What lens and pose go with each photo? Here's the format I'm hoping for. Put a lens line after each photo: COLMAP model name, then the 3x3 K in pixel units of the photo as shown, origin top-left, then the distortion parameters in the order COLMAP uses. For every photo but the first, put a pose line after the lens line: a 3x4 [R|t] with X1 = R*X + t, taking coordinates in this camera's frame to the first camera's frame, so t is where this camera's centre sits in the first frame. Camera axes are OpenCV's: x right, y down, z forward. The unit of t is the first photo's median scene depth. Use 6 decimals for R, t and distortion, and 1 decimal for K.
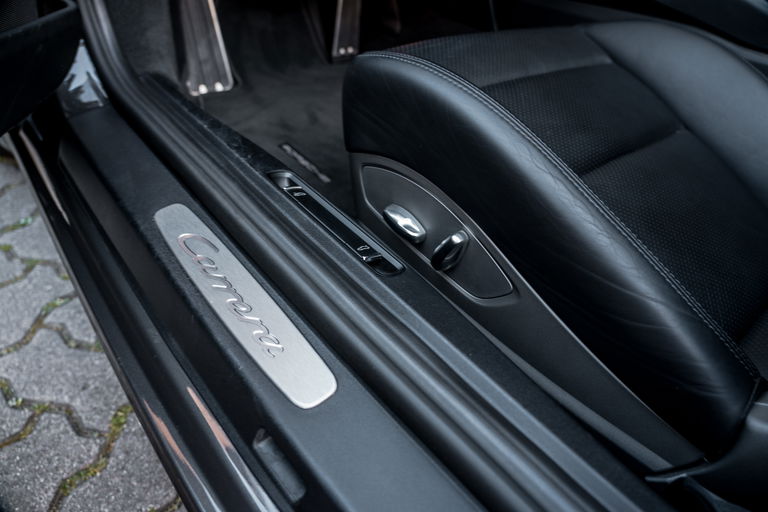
lens RADIAL K [[551.8, 0, 384.0], [0, 551.8, 256.0], [0, 0, 1]] dist [-0.088454, 0.001975]
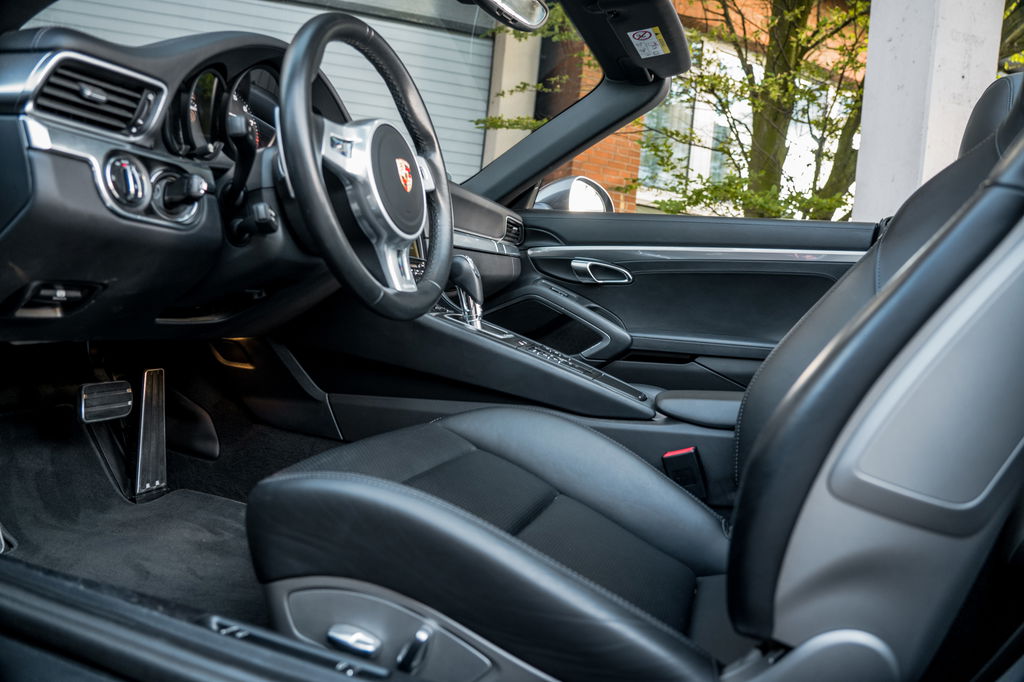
lens RADIAL K [[735.8, 0, 512.0], [0, 735.8, 341.0], [0, 0, 1]] dist [-0.088454, 0.001975]
pose [[0.855827, -0.063899, 0.513300, -0.302758], [0.308196, 0.859957, -0.406804, 0.077822], [-0.415422, 0.506351, 0.755667, -0.277976]]
